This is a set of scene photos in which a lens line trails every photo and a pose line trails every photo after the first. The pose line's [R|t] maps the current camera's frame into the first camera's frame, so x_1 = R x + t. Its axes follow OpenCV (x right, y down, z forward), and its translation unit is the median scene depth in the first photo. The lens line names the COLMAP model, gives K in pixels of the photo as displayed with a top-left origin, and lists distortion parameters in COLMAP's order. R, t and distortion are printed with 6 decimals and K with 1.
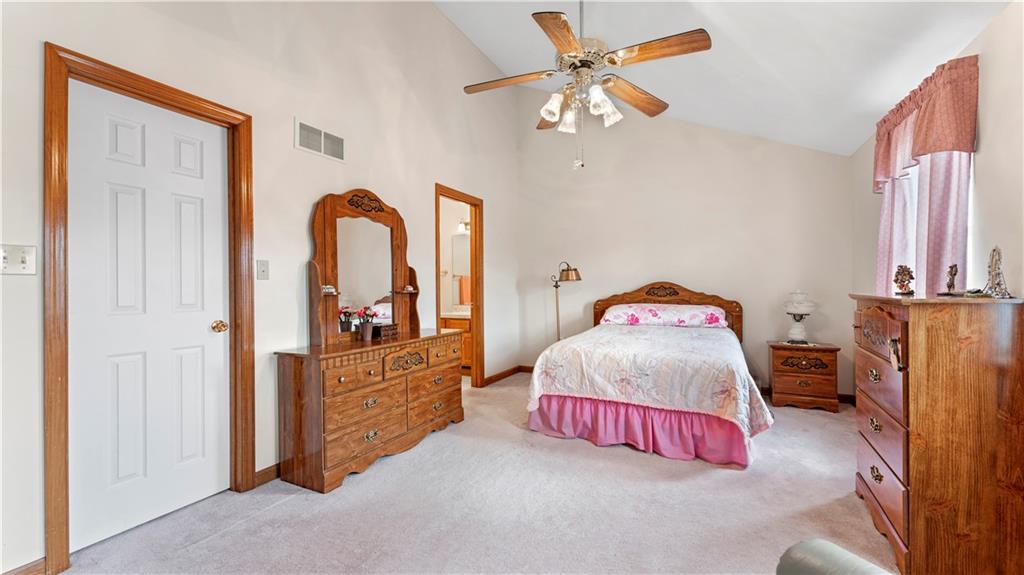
lens RADIAL K [[412.1, 0, 512.0], [0, 412.1, 287.5], [0, 0, 1]] dist [0.000113, -0.000059]
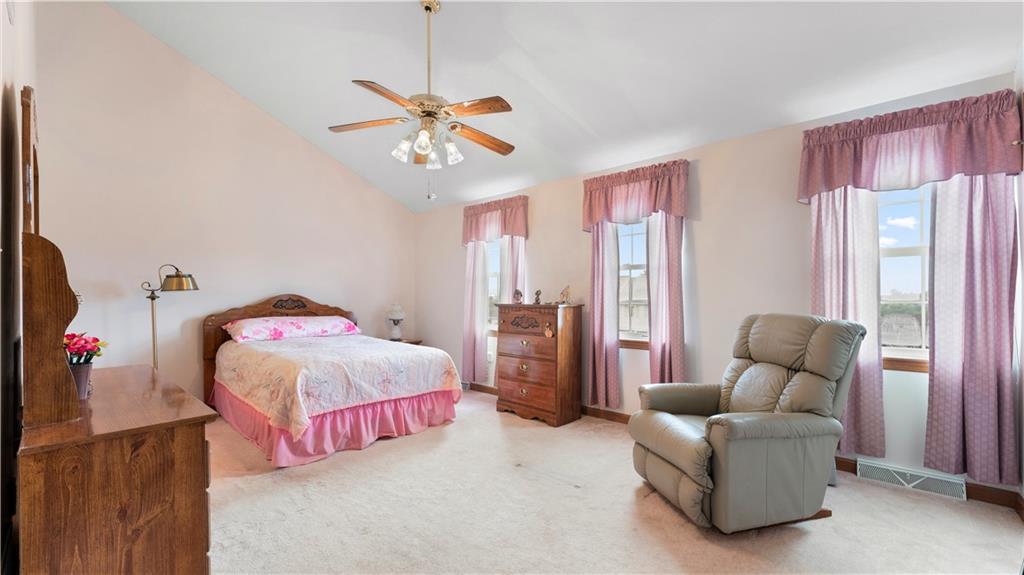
lens RADIAL K [[421.2, 0, 512.0], [0, 421.2, 287.5], [0, 0, 1]] dist [-0.000548, -0.000002]
pose [[0.238946, 0.035636, 0.970379, -0.723556], [-0.001378, 0.999338, -0.036360, 0.008890], [-0.971032, 0.007351, 0.238836, 0.349776]]
